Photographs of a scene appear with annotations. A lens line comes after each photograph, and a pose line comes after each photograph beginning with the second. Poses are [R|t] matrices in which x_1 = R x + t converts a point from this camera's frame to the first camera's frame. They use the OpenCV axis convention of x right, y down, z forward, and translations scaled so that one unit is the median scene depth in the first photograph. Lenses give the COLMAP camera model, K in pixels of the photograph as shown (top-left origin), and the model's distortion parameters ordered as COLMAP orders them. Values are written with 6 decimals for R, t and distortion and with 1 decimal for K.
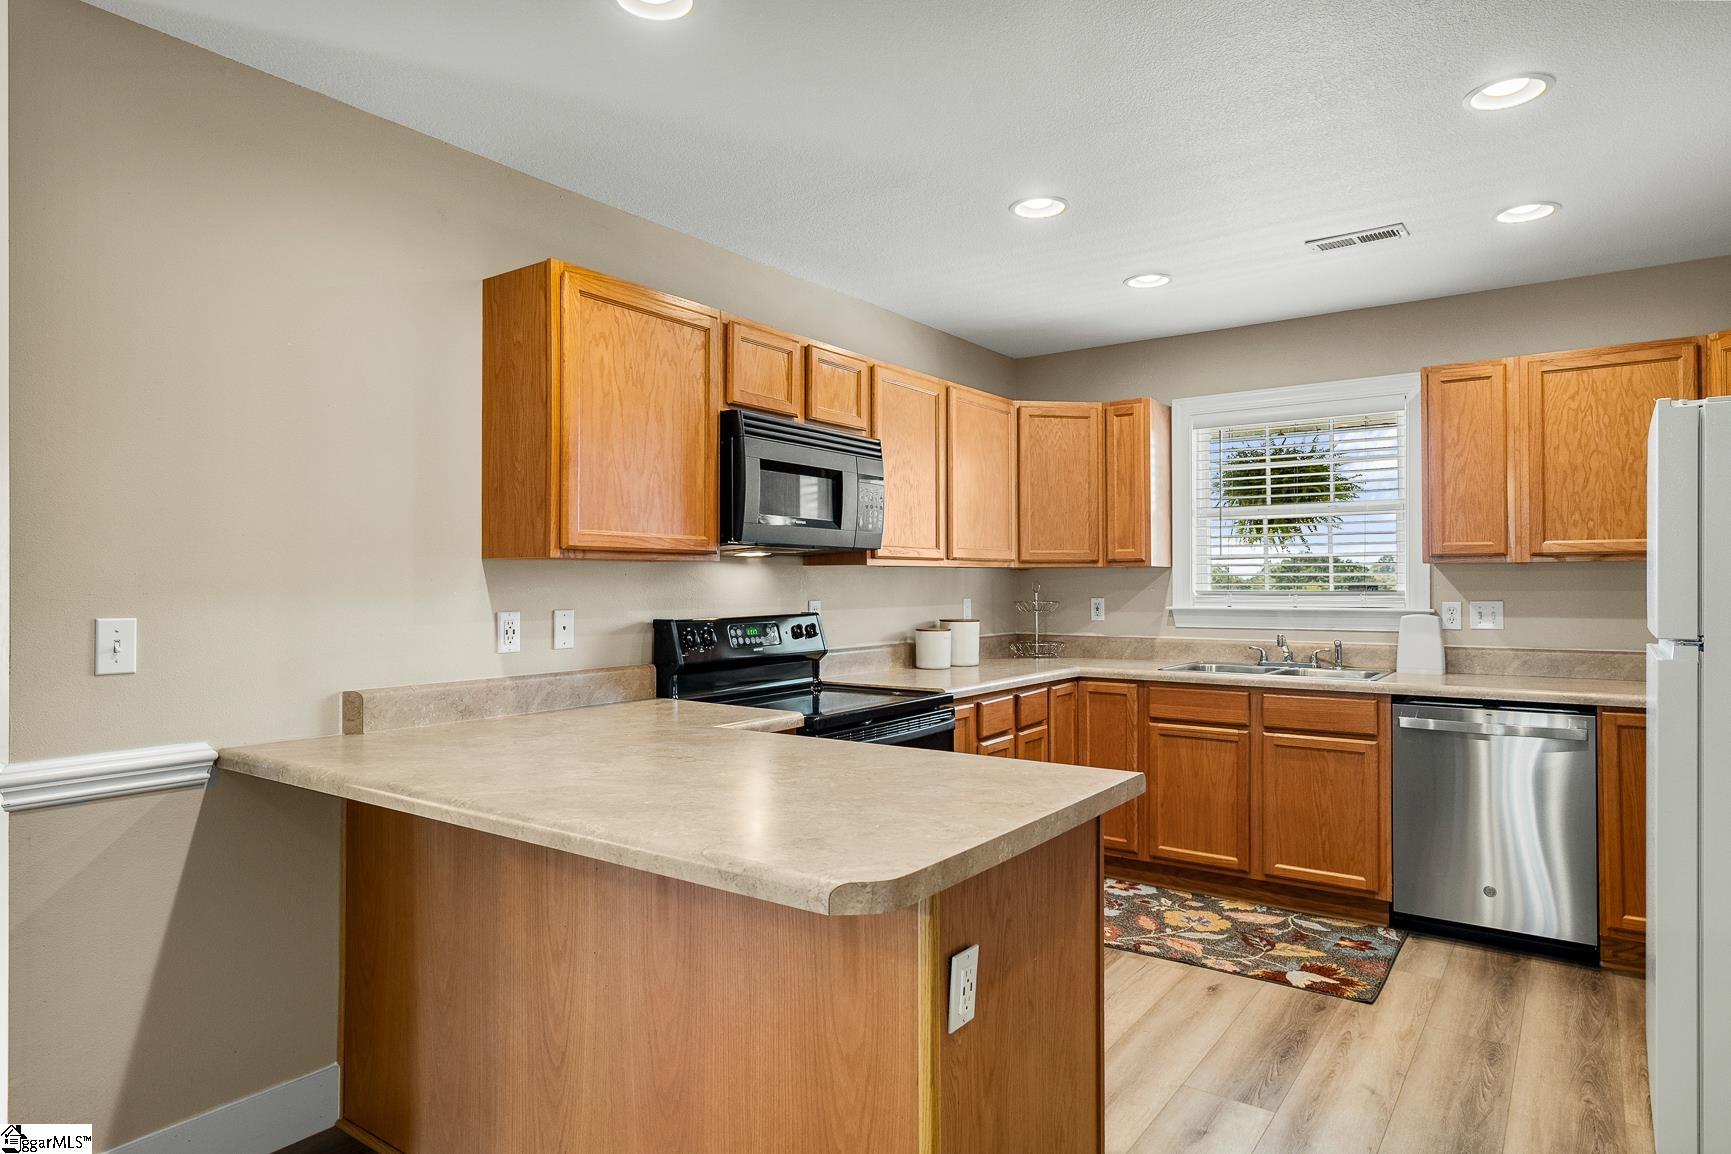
lens RADIAL K [[999.3, 0, 856.5], [0, 999.3, 569.8], [0, 0, 1]] dist [0.006682, -0.003829]
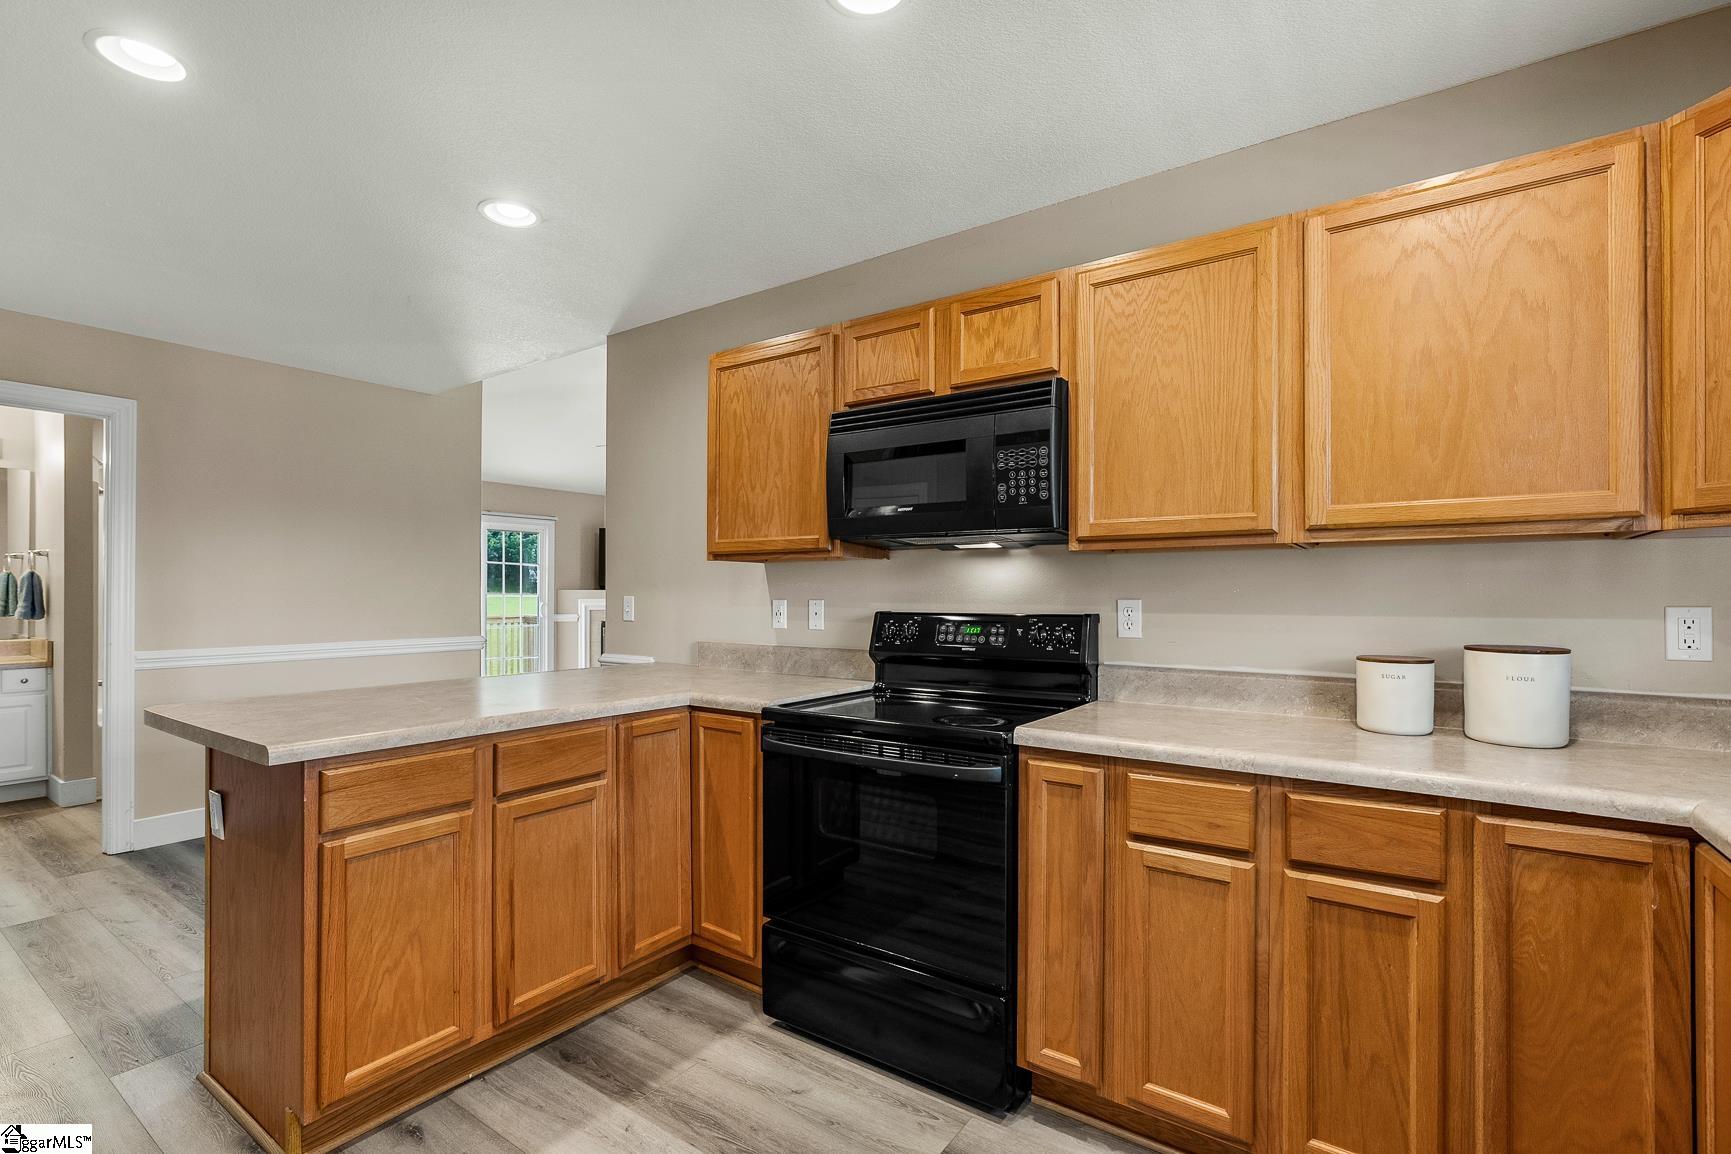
lens RADIAL K [[786.7, 0, 861.6], [0, 786.7, 587.4], [0, 0, 1]] dist [-0.005836, 0.001509]
pose [[0.018158, -0.005837, -0.999818, 0.591218], [0.010170, 0.999932, -0.005653, 0.024699], [0.999783, -0.010065, 0.018217, 0.843854]]
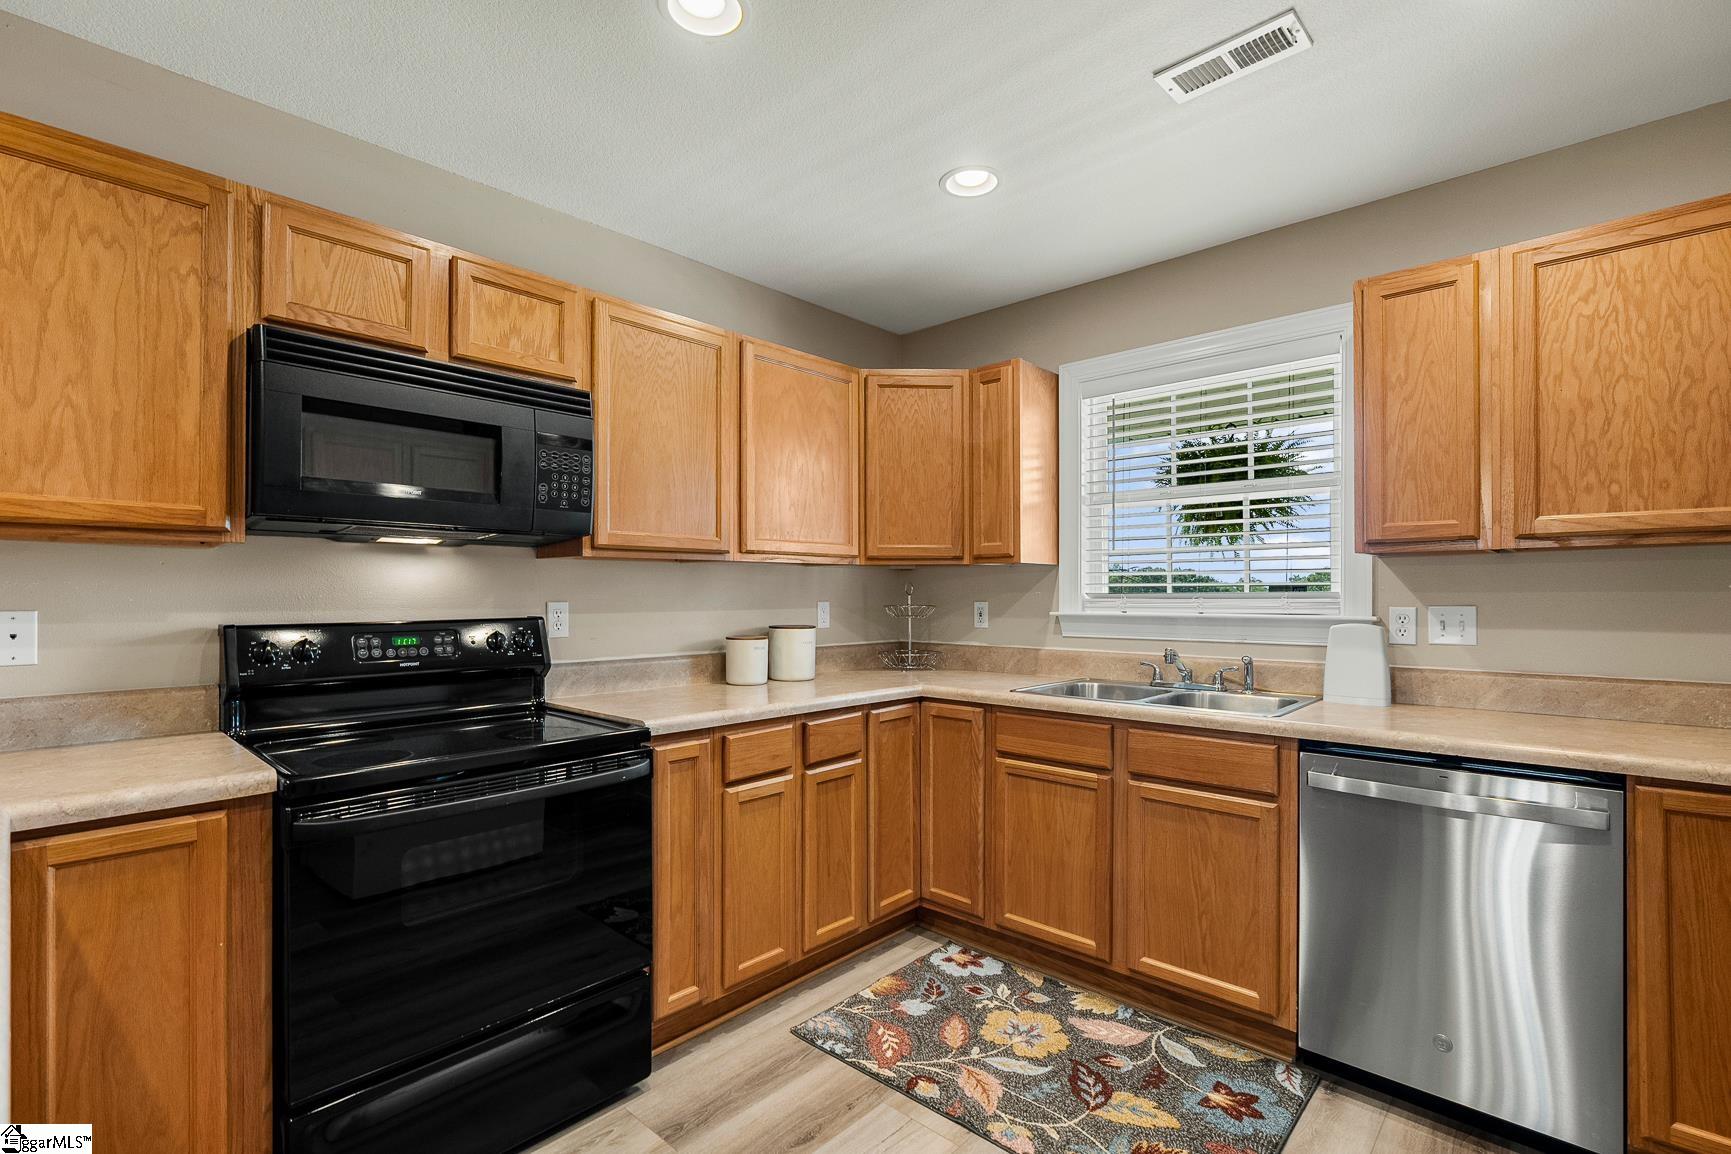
lens RADIAL K [[786.7, 0, 856.2], [0, 786.7, 588.7], [0, 0, 1]] dist [-0.005836, 0.001509]
pose [[0.992616, 0.001452, -0.121291, 0.297557], [-0.000517, 0.999970, 0.007734, 0.016153], [0.121299, -0.007614, 0.992587, 0.423367]]
